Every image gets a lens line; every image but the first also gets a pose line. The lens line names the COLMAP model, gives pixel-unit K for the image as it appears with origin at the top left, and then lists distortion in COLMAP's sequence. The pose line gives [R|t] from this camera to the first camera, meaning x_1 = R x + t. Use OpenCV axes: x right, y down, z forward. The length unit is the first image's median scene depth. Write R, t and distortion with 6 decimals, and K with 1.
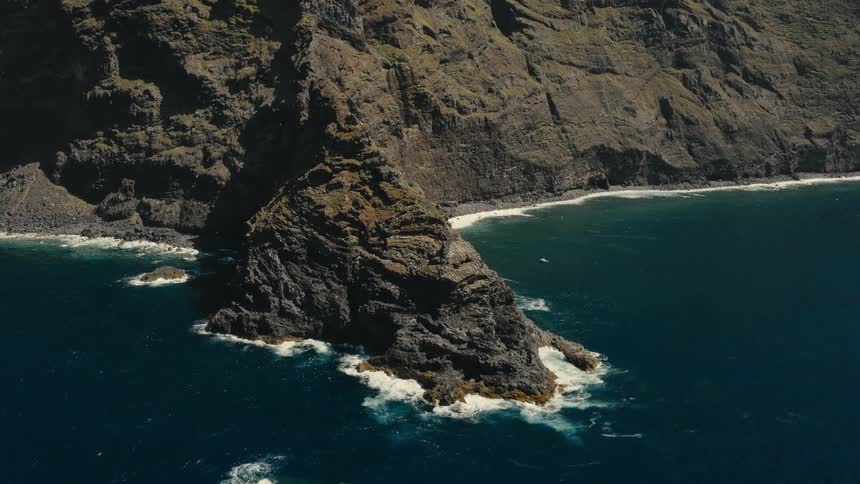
lens RADIAL K [[705.3, 0, 432.0], [0, 705.3, 286.5], [0, 0, 1]] dist [0.011546, -0.009005]
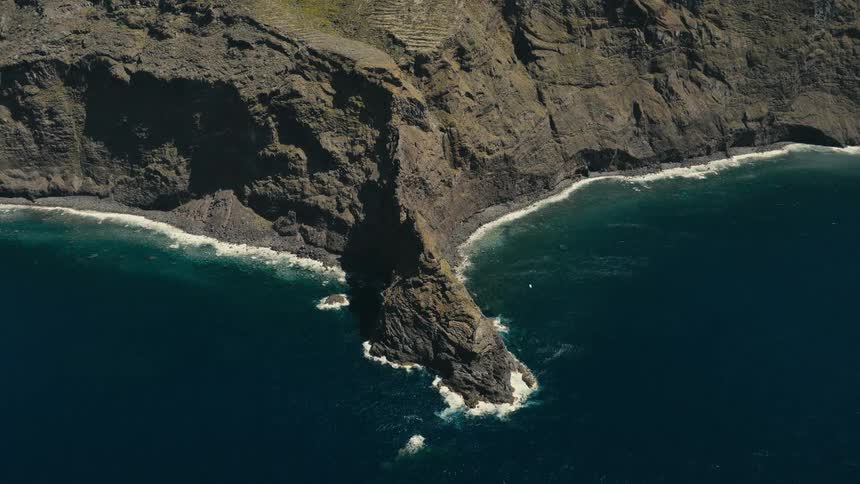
lens RADIAL K [[705.3, 0, 432.0], [0, 705.3, 286.5], [0, 0, 1]] dist [0.011546, -0.009005]
pose [[0.998817, 0.018337, -0.045027, -0.009786], [-0.002931, 0.947172, 0.320713, -0.506414], [0.048530, -0.320202, 0.946106, -0.632037]]
